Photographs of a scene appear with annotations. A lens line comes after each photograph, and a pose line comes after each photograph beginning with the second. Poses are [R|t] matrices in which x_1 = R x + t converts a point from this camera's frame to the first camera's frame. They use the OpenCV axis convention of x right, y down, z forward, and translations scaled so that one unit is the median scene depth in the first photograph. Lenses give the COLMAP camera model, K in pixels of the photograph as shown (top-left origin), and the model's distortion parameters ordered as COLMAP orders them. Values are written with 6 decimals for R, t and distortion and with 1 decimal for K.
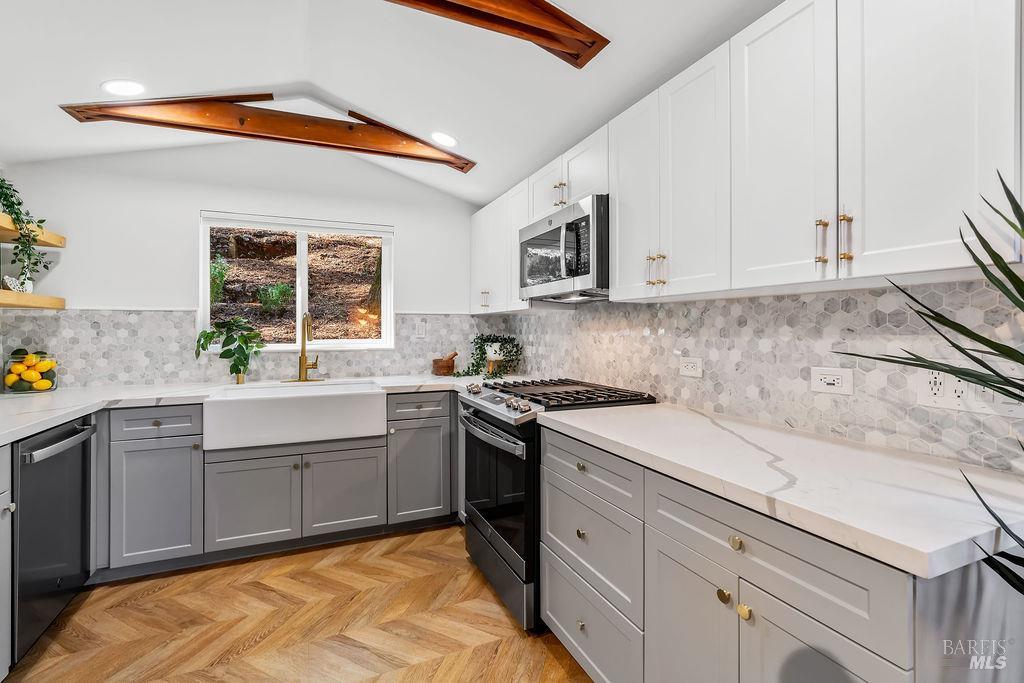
lens RADIAL K [[460.0, 0, 509.1], [0, 460.0, 329.1], [0, 0, 1]] dist [-0.004667, 0.001180]
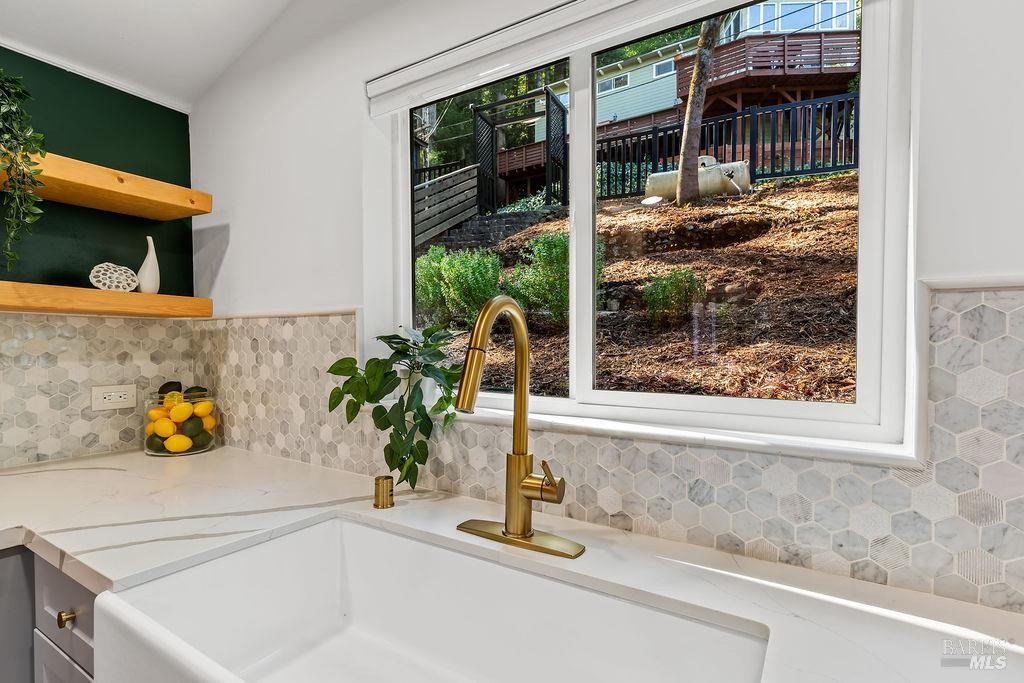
lens RADIAL K [[497.5, 0, 512.1], [0, 497.5, 352.6], [0, 0, 1]] dist [-0.006105, 0.000120]
pose [[0.571004, 0.016955, -0.820772, -0.200816], [-0.007329, 0.999852, 0.015556, -0.009450], [0.820915, -0.002867, 0.571044, 0.845205]]
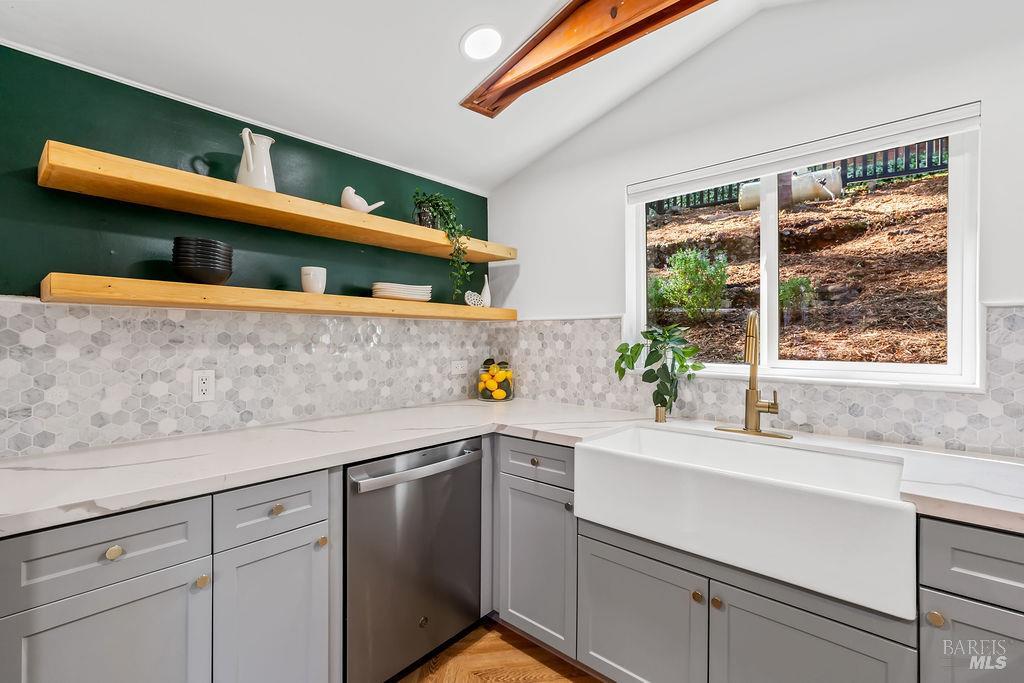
lens RADIAL K [[457.1, 0, 510.6], [0, 457.1, 338.7], [0, 0, 1]] dist [-0.014233, 0.007076]
pose [[0.421674, 0.003375, -0.906741, -0.063137], [-0.001003, 0.999994, 0.003256, -0.006014], [0.906747, -0.000463, 0.421675, 0.503868]]
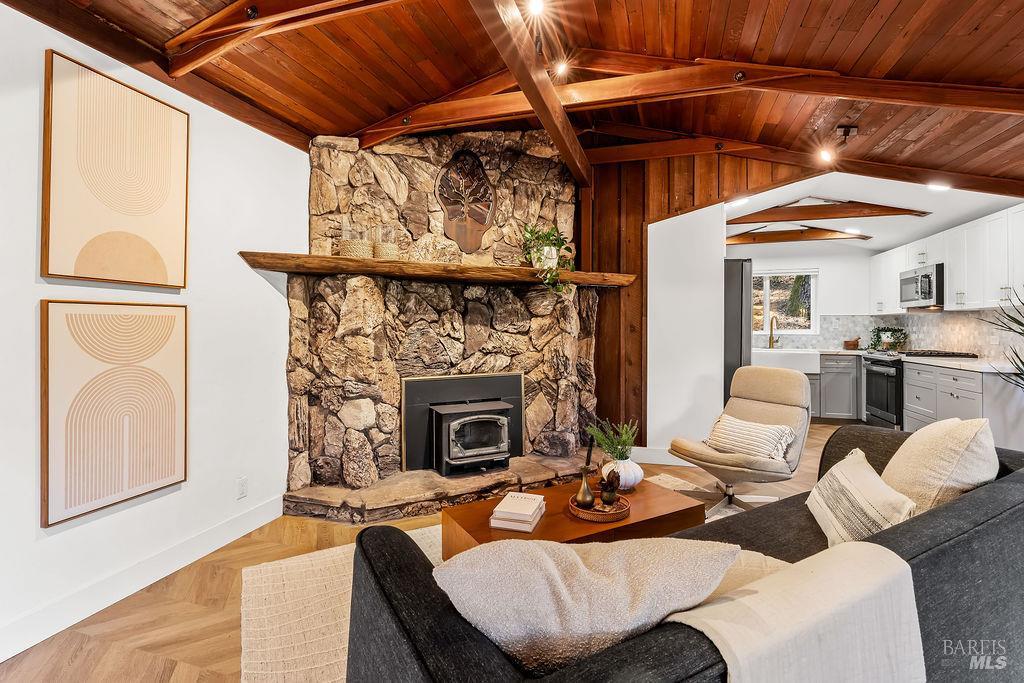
lens RADIAL K [[489.3, 0, 513.3], [0, 489.3, 322.3], [0, 0, 1]] dist [-0.001317, -0.000168]
pose [[0.751473, -0.002414, -0.659759, 0.144311], [-0.004126, 0.999957, -0.008358, 0.018446], [0.659751, 0.009002, 0.751431, -1.502213]]
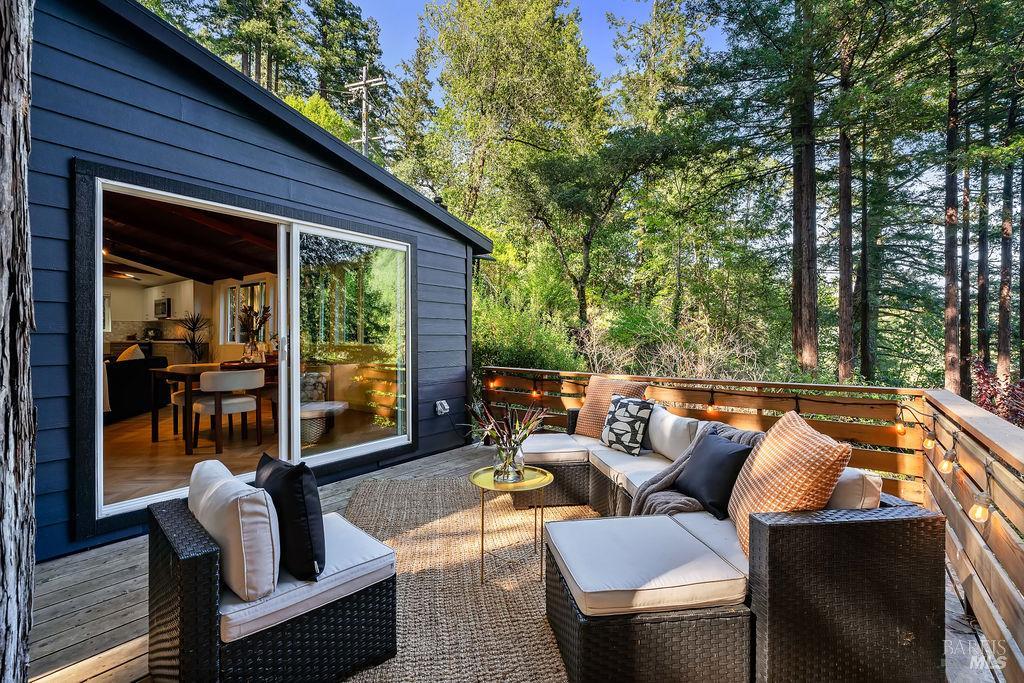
lens RADIAL K [[460.0, 0, 509.1], [0, 460.0, 329.1], [0, 0, 1]] dist [-0.004667, 0.001180]
pose [[0.864095, -0.000538, 0.503328, 0.608171], [0.001614, 0.999997, -0.001702, 0.037776], [-0.503326, 0.002283, 0.864094, -3.576094]]
